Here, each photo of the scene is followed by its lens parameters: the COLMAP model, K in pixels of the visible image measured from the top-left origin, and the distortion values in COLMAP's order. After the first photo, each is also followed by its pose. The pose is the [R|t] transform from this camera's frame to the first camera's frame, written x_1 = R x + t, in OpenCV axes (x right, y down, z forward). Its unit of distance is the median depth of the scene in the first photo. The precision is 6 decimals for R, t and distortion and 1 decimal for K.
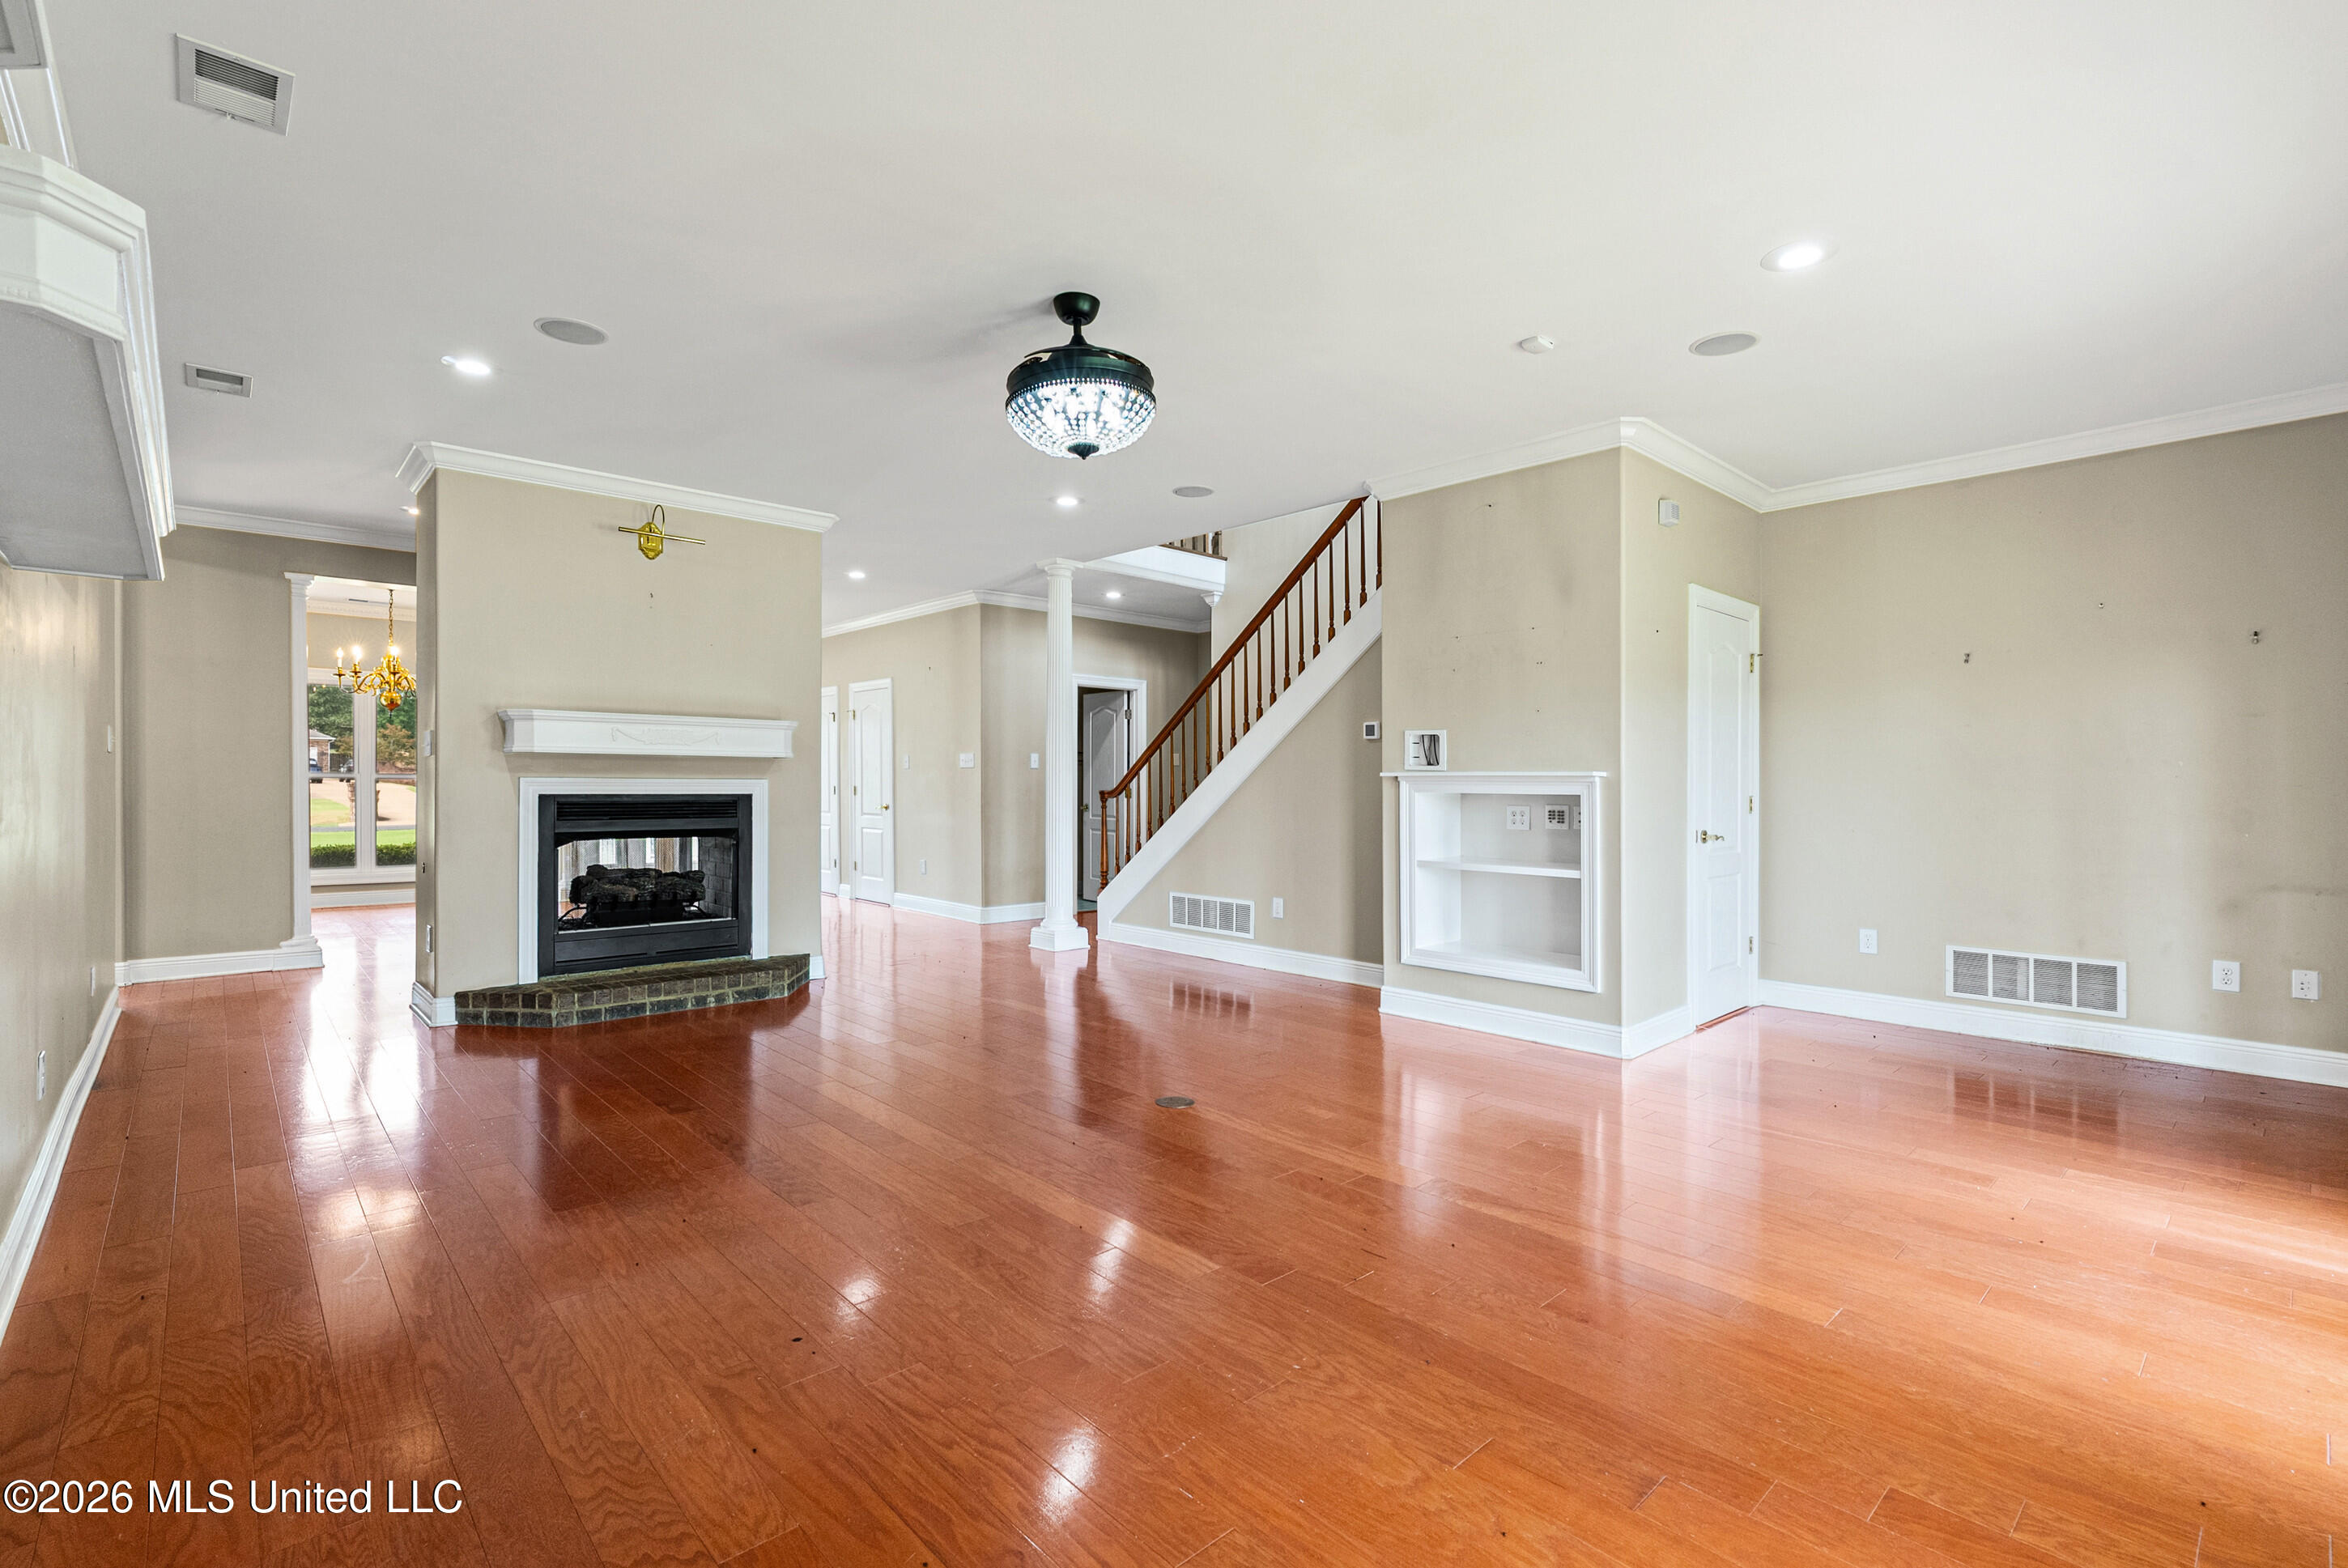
lens RADIAL K [[1074.9, 0, 1180.2], [0, 1074.9, 780.2], [0, 0, 1]] dist [-0.005337, 0.002294]
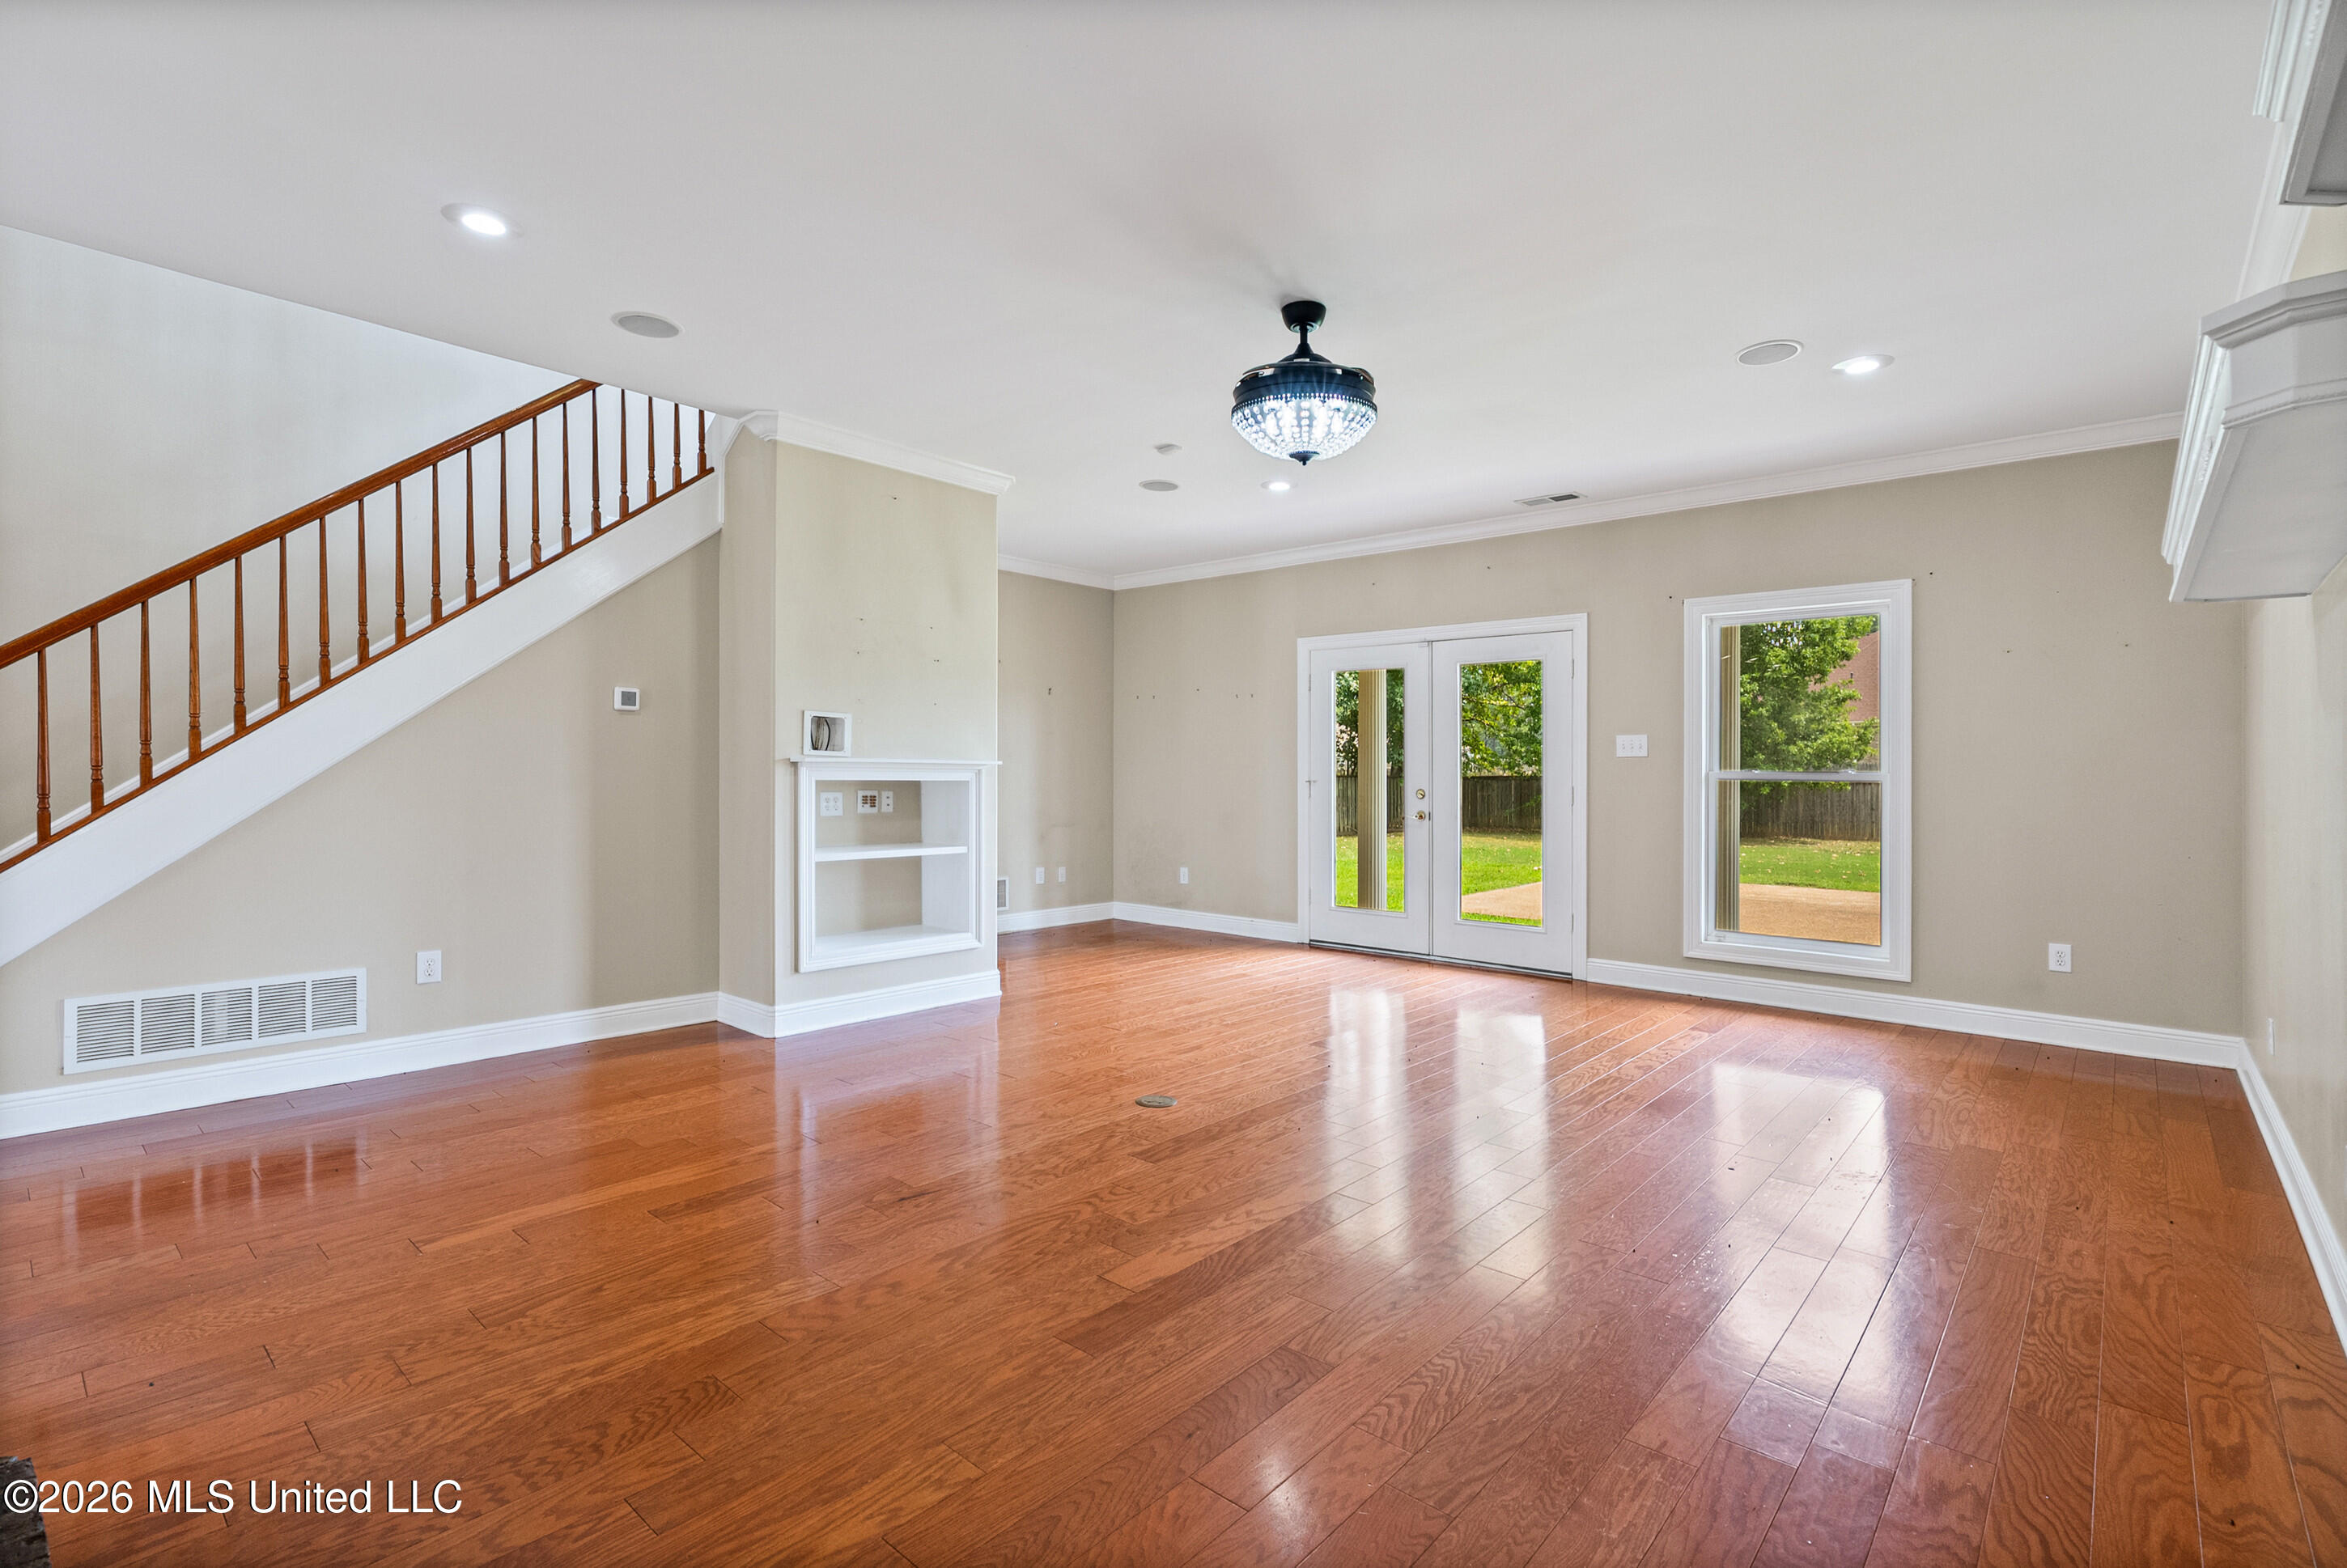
lens RADIAL K [[1074.4, 0, 1179.8], [0, 1074.4, 781.3], [0, 0, 1]] dist [-0.005337, 0.002294]
pose [[-0.102930, -0.010952, 0.994628, -0.634782], [-0.010729, 0.999893, 0.009899, 0.000752], [-0.994631, -0.009652, -0.103036, 0.703403]]
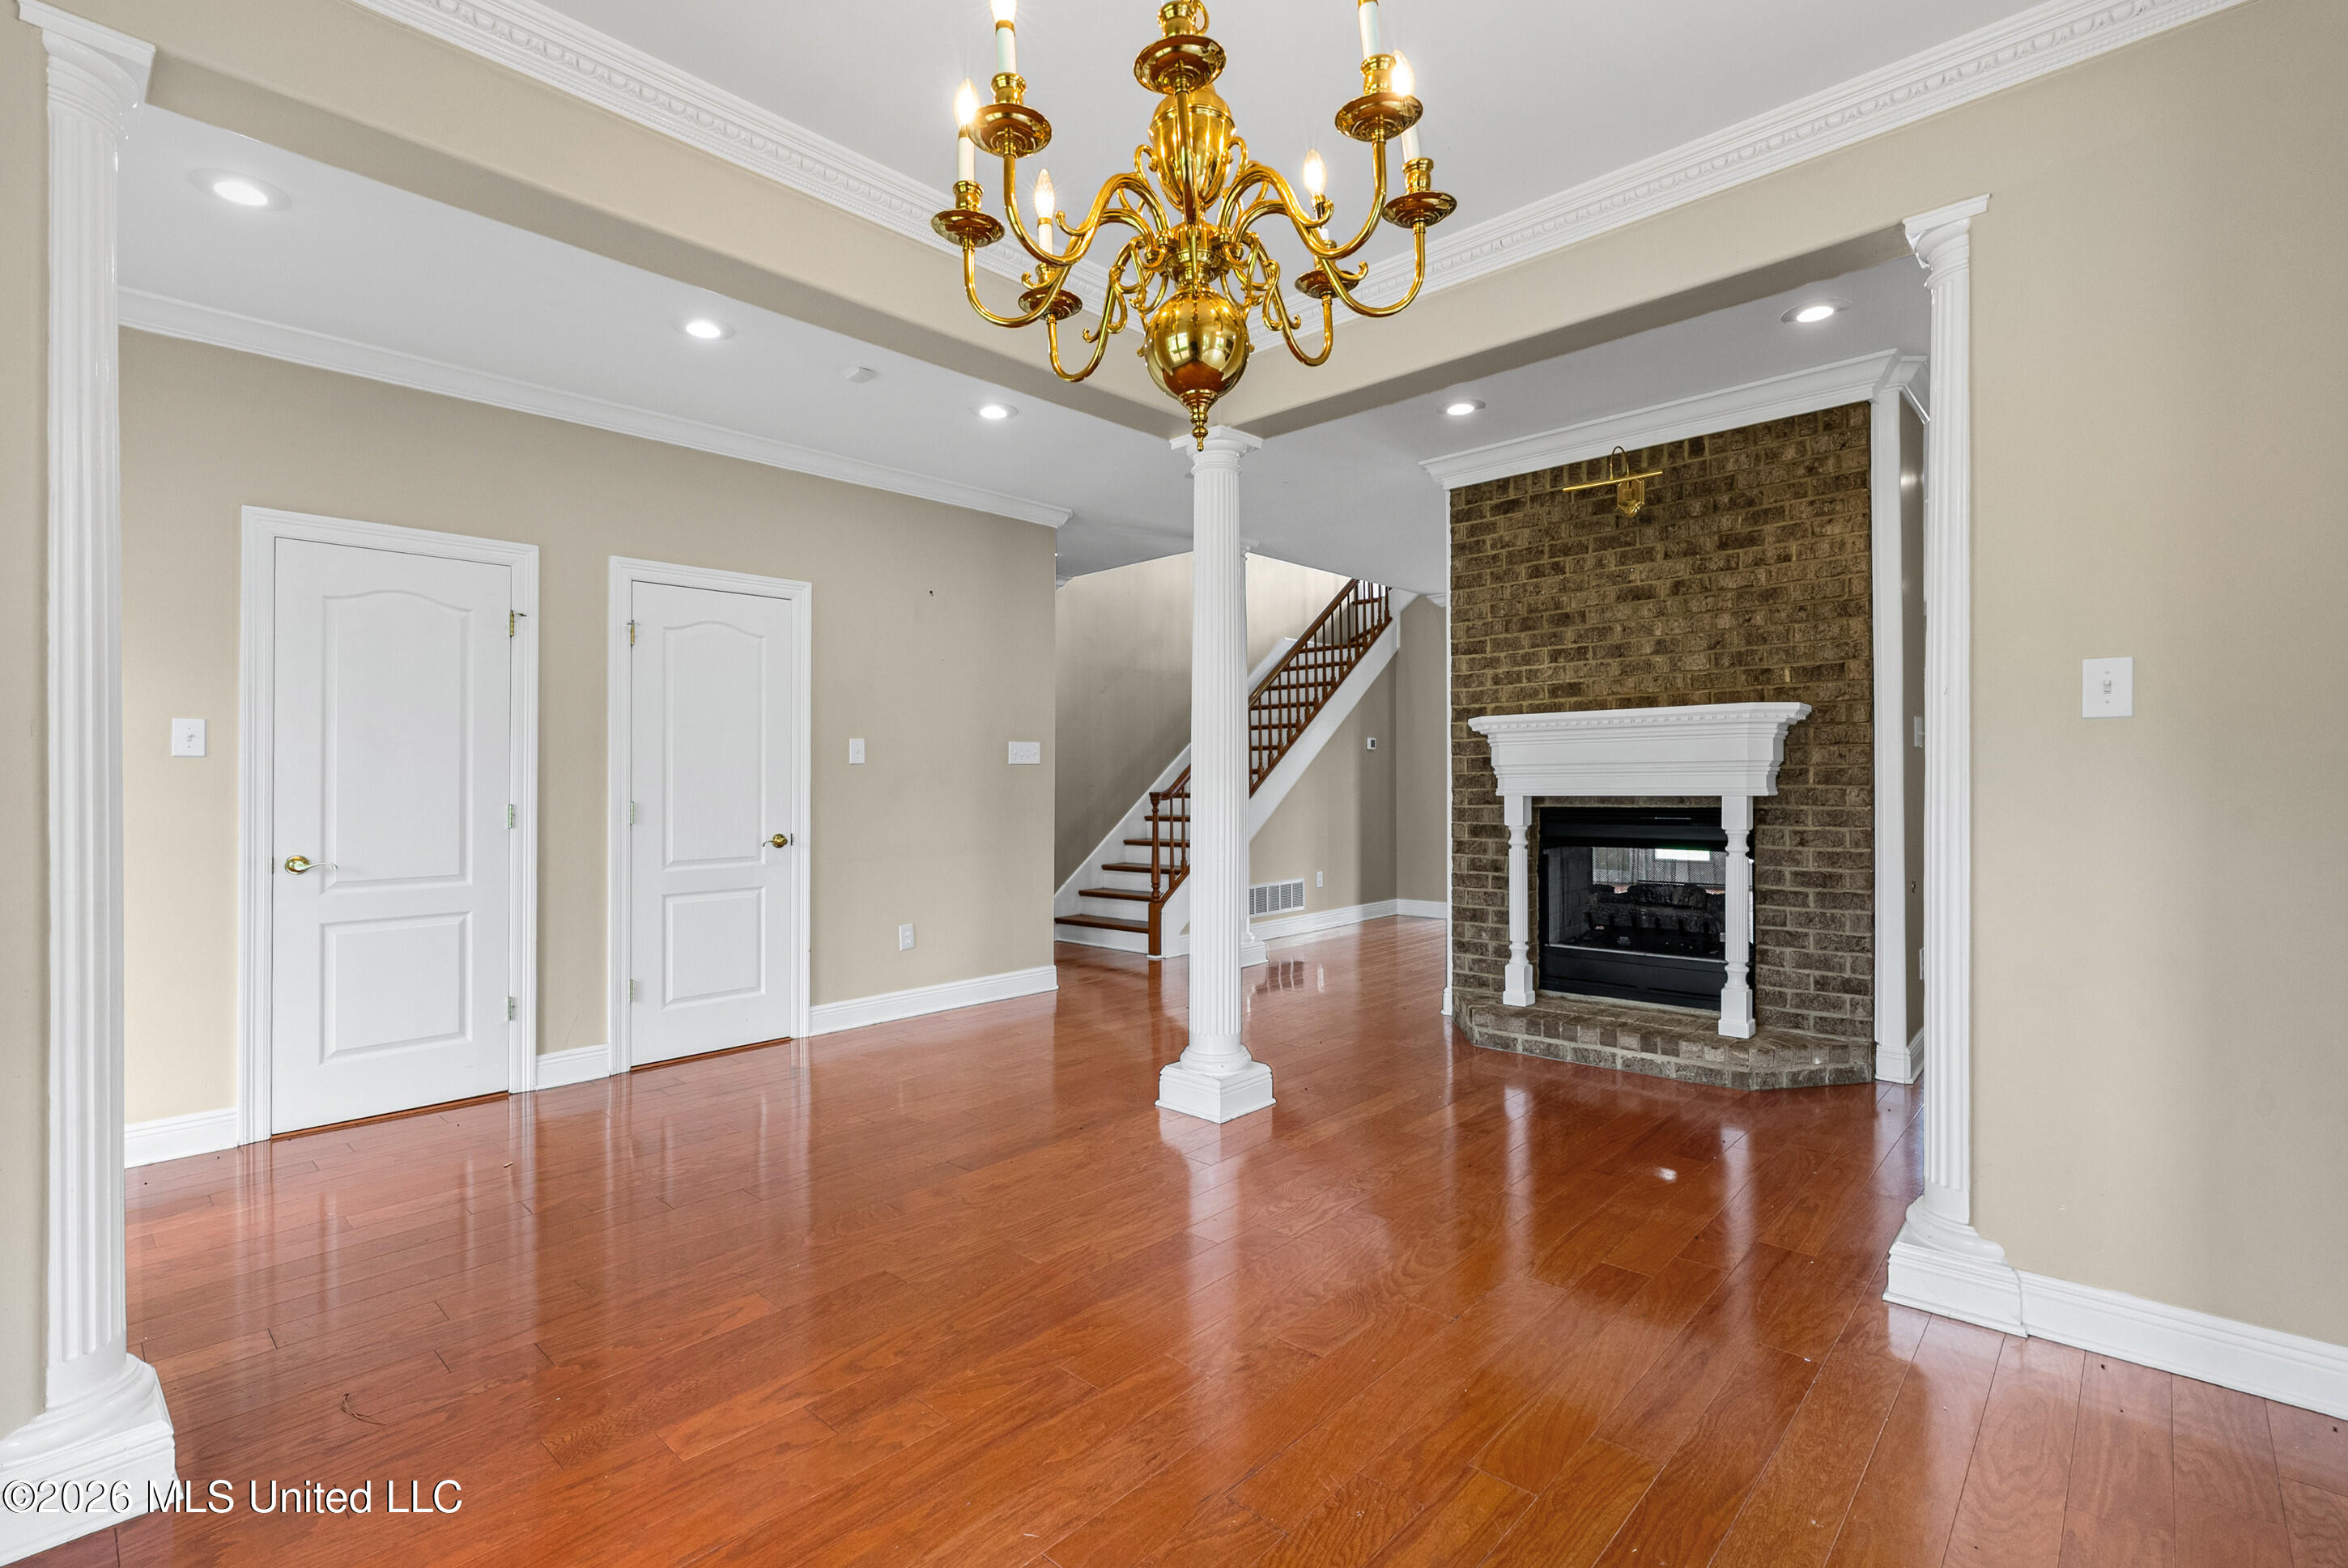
lens RADIAL K [[1074.9, 0, 1172.2], [0, 1074.9, 776.4], [0, 0, 1]] dist [-0.005337, 0.002294]
pose [[-0.091045, -0.002936, 0.995842, -1.274312], [0.011629, 0.999924, 0.004011, -0.009247], [-0.995779, 0.011945, -0.091004, 1.429283]]
